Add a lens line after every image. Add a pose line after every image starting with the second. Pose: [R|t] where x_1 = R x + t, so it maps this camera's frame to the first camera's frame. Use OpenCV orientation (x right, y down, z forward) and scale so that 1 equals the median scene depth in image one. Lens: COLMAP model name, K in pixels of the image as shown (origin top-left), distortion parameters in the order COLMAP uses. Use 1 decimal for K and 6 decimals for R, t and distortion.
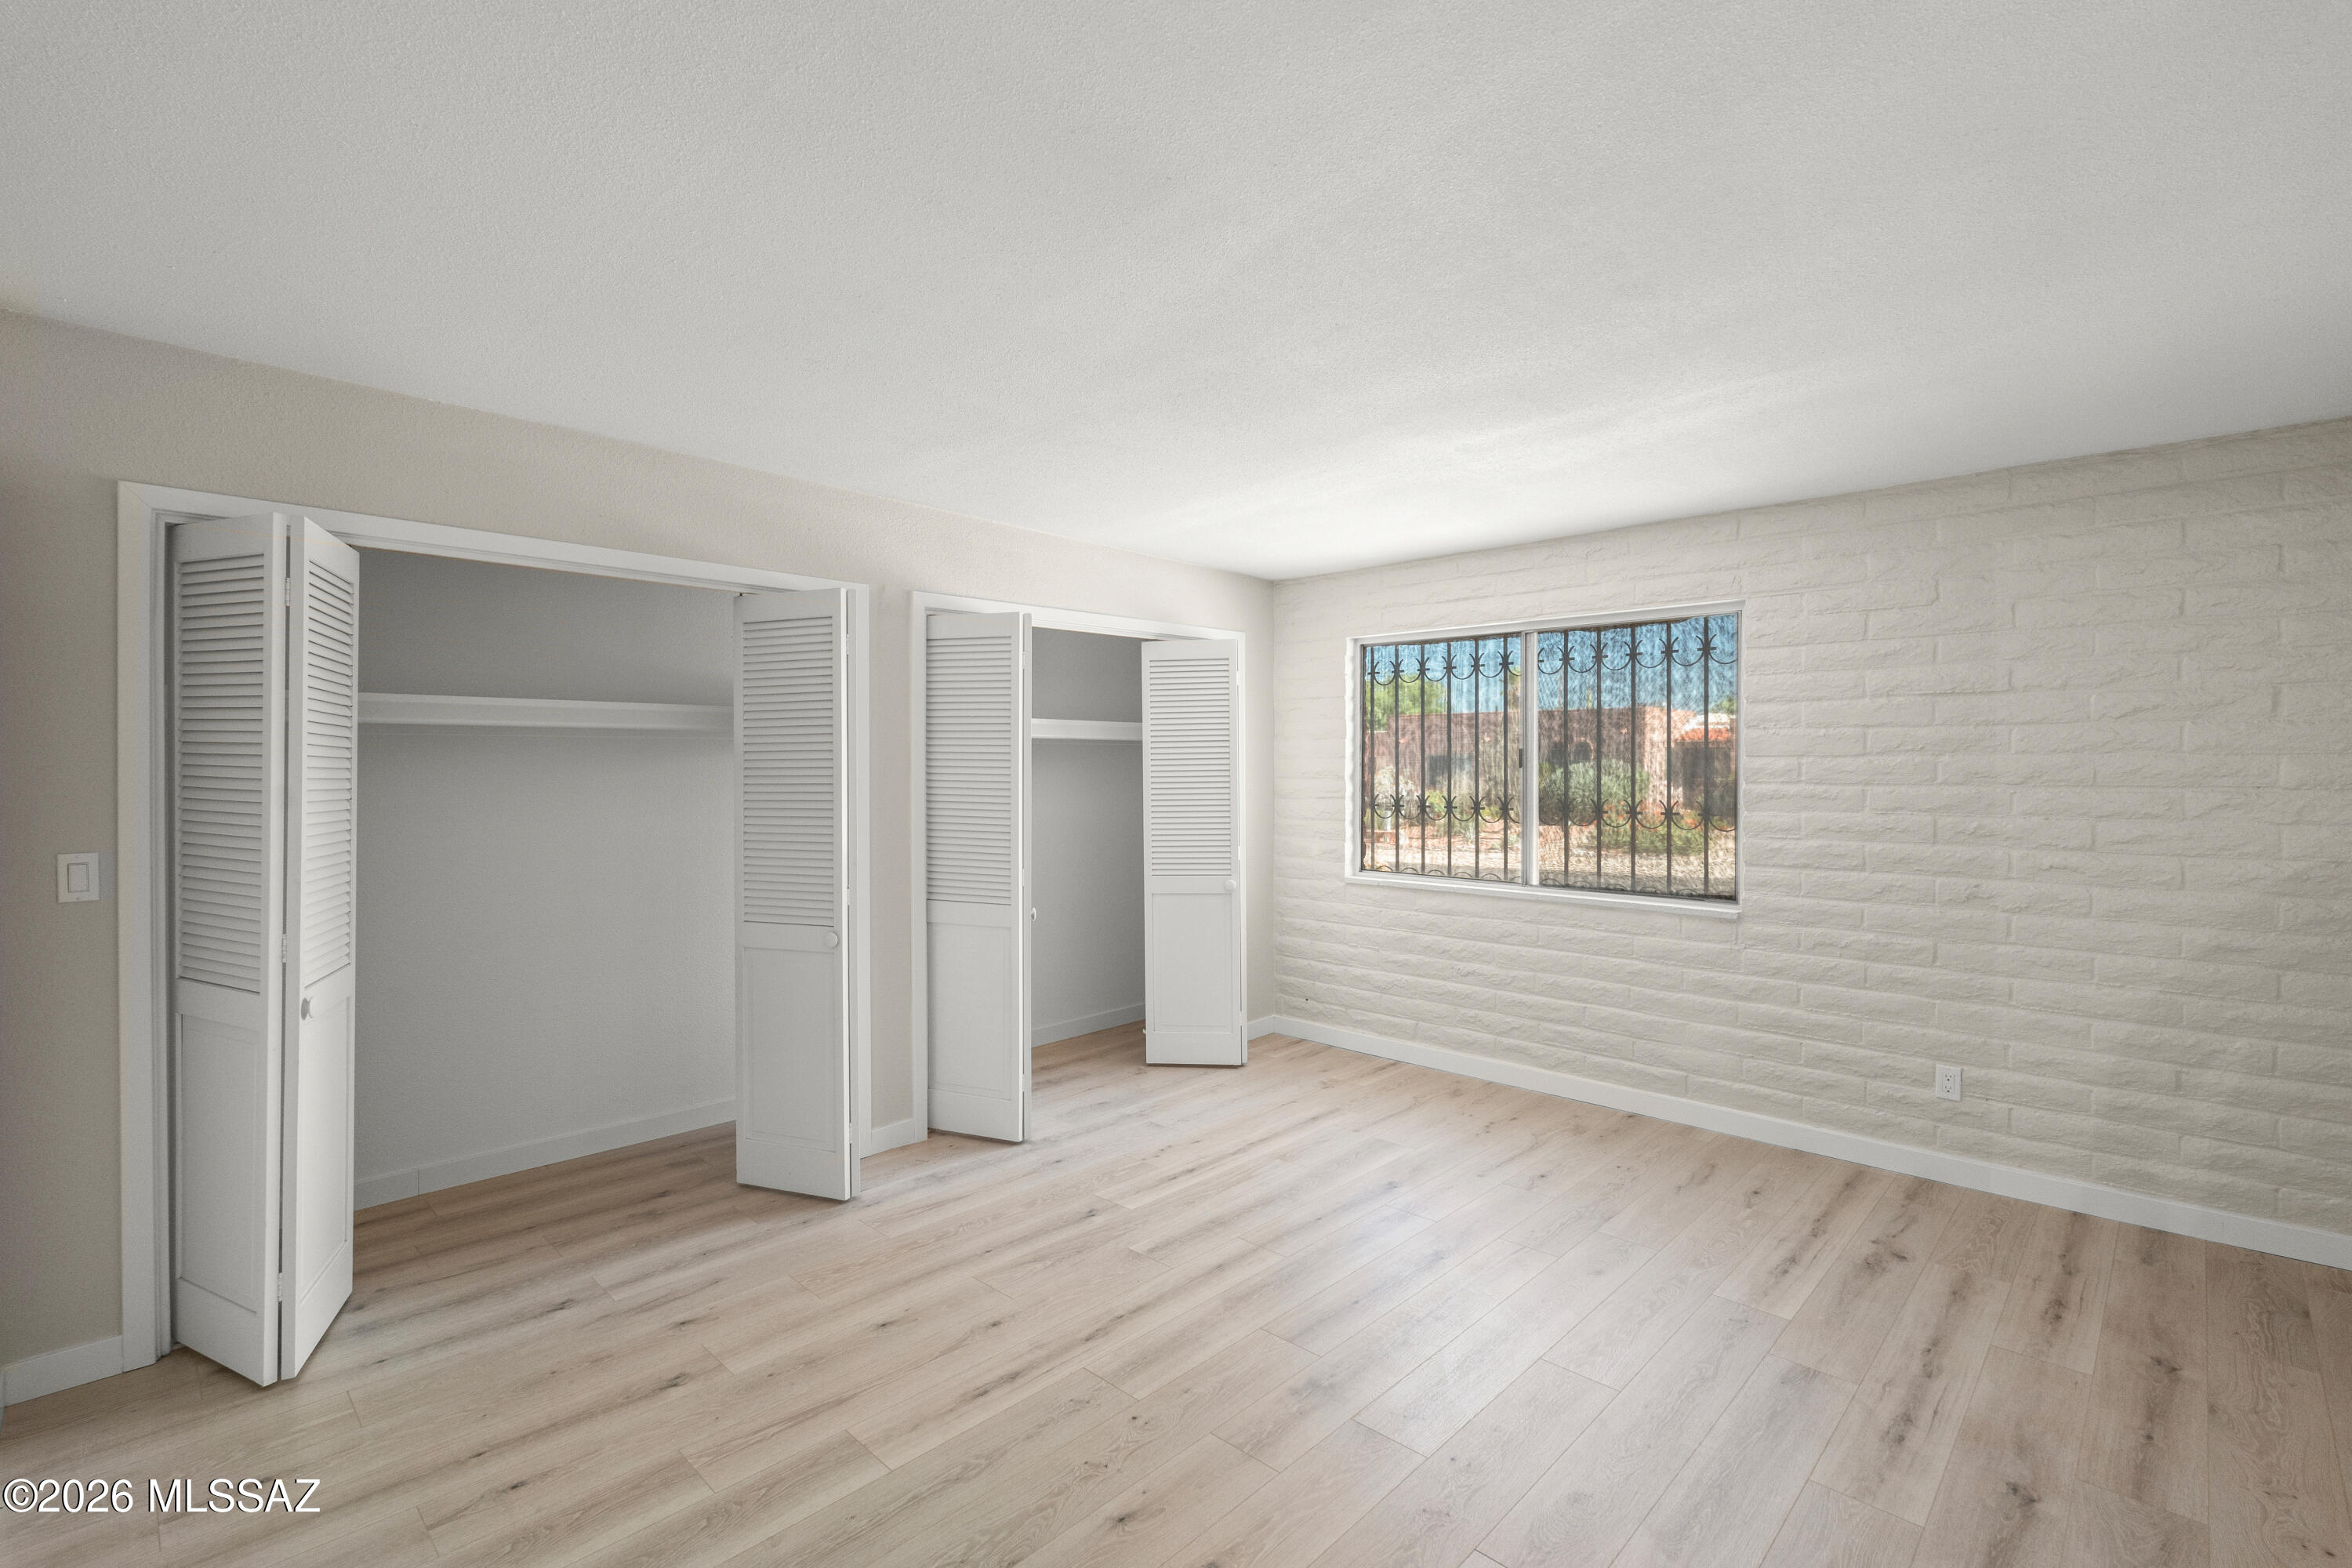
lens RADIAL K [[1050.9, 0, 1183.6], [0, 1050.9, 768.2], [0, 0, 1]] dist [-0.001808, -0.000928]
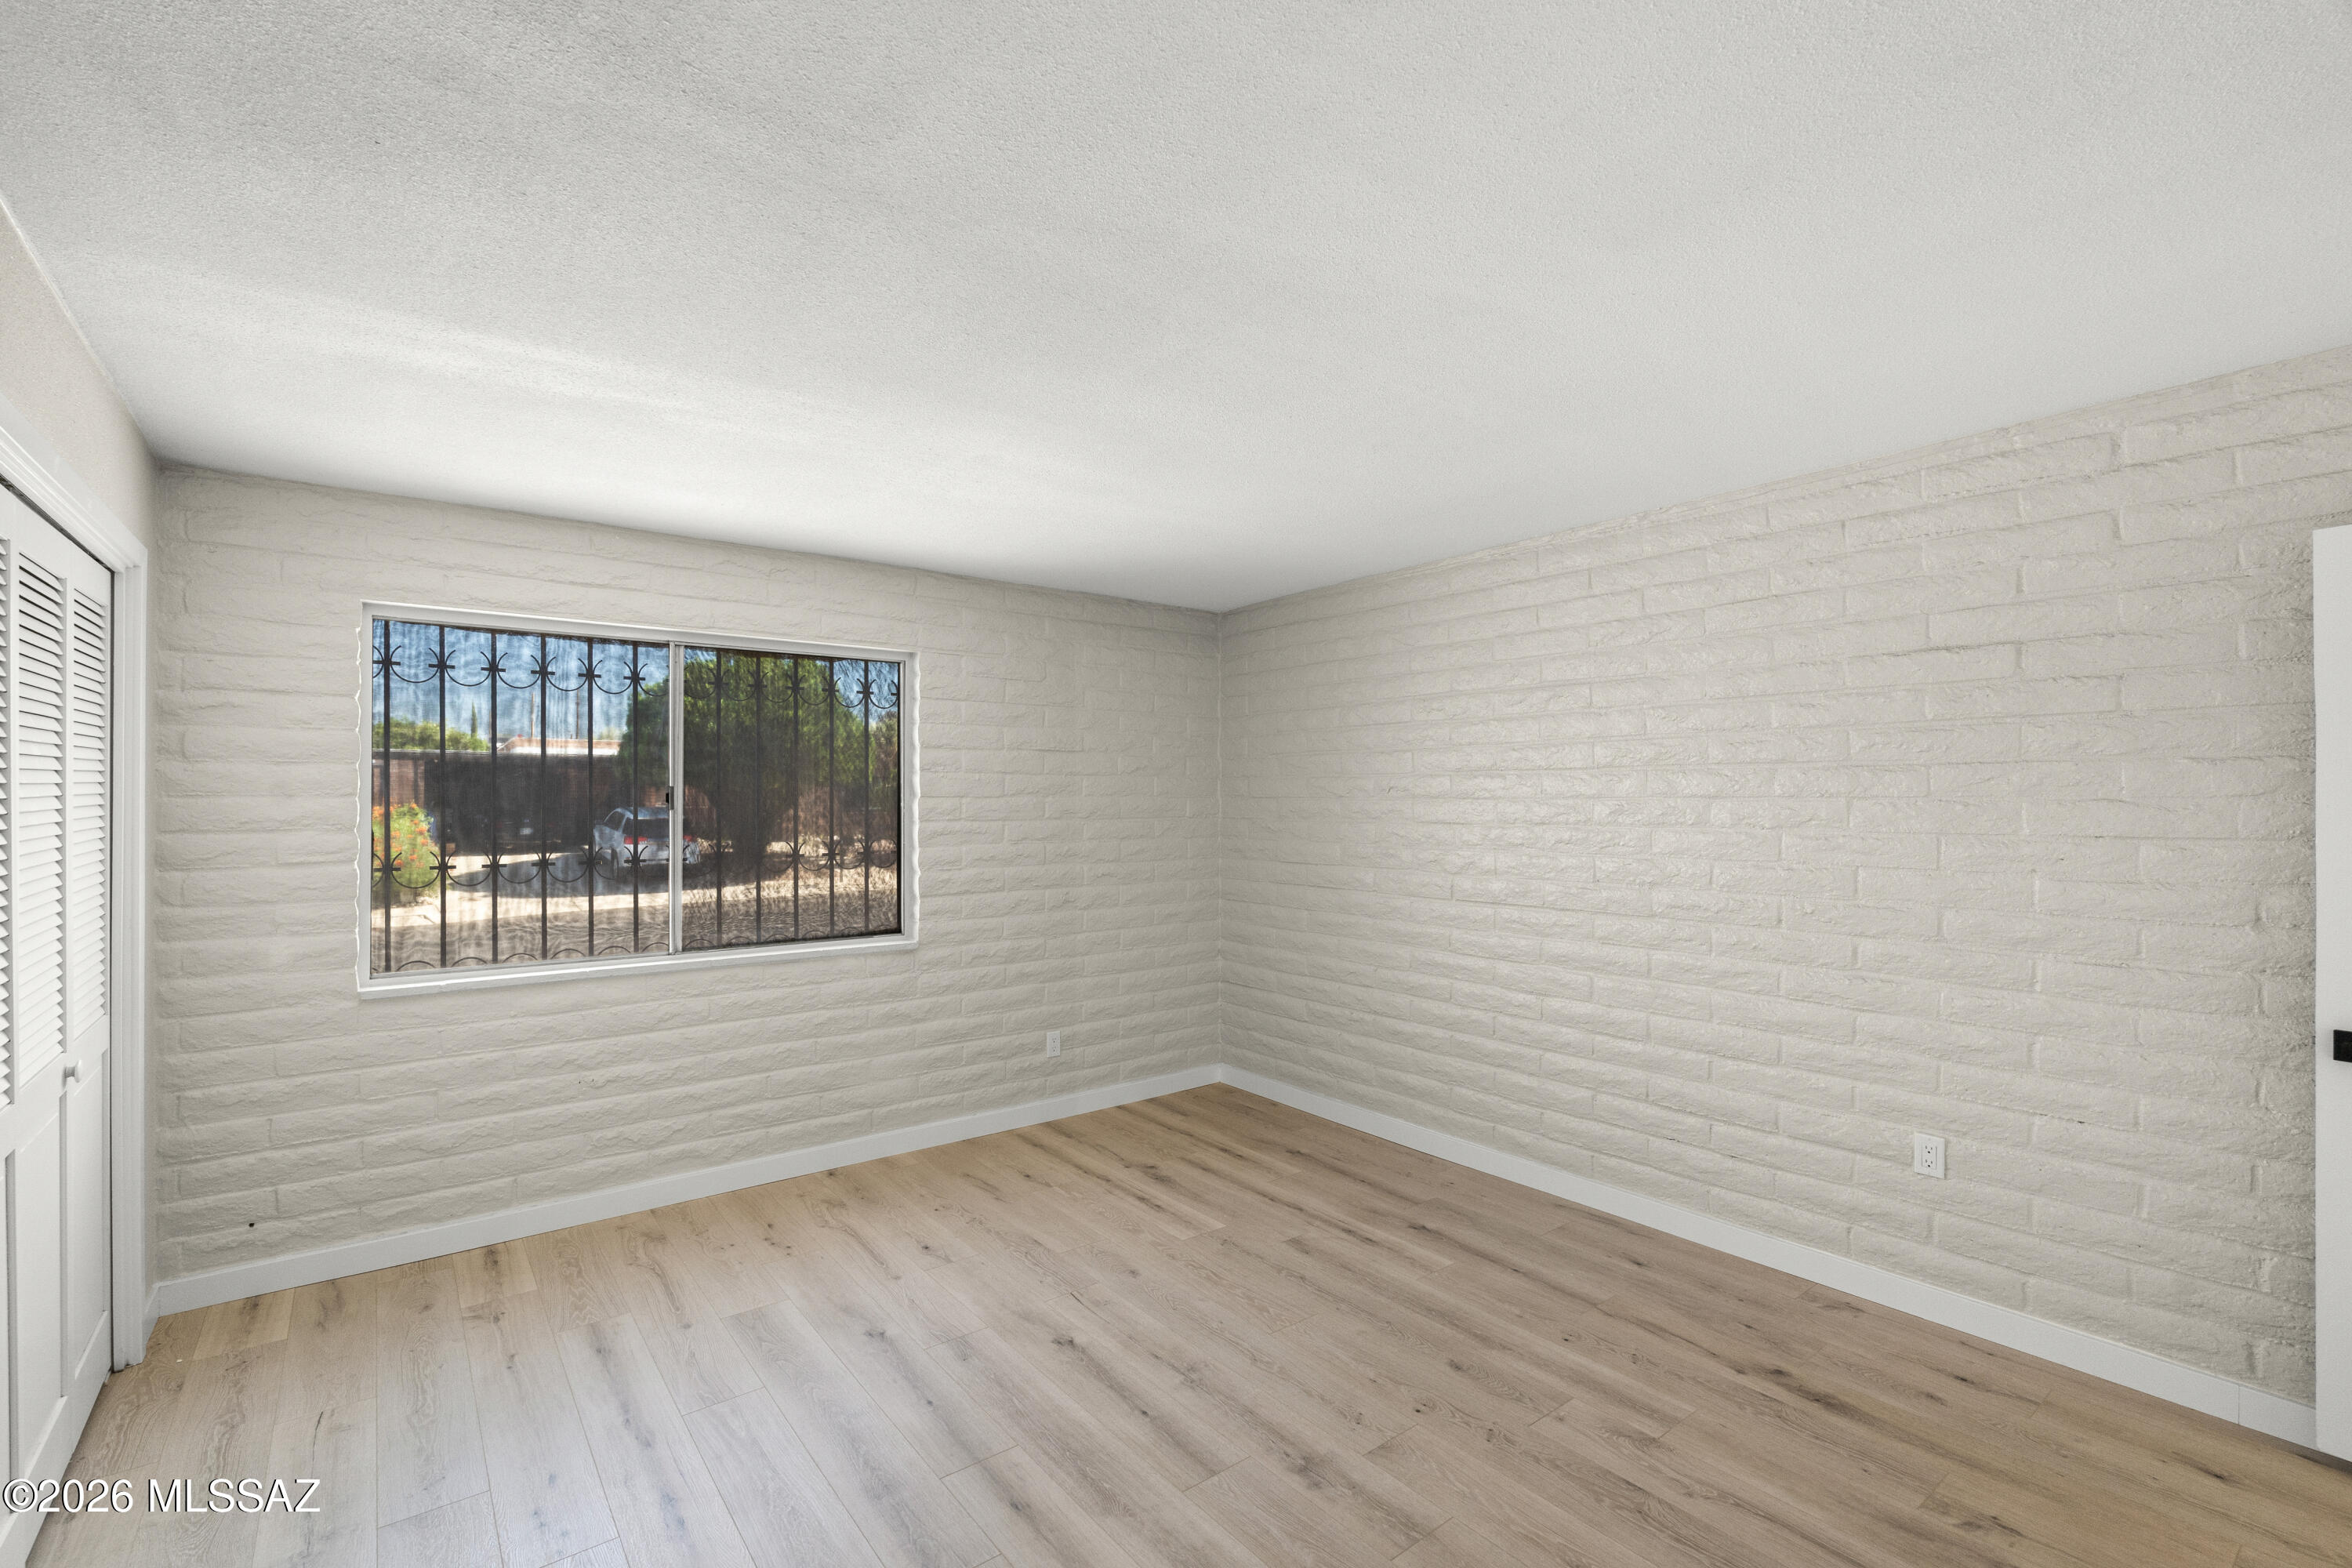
lens RADIAL K [[1040.2, 0, 1176.0], [0, 1040.2, 784.0], [0, 0, 1]] dist [-0.003254, -0.000065]
pose [[0.143337, 0.013404, 0.989583, -0.555921], [0.001620, 0.999904, -0.013779, -0.010774], [-0.989673, 0.003578, 0.143302, 0.658680]]
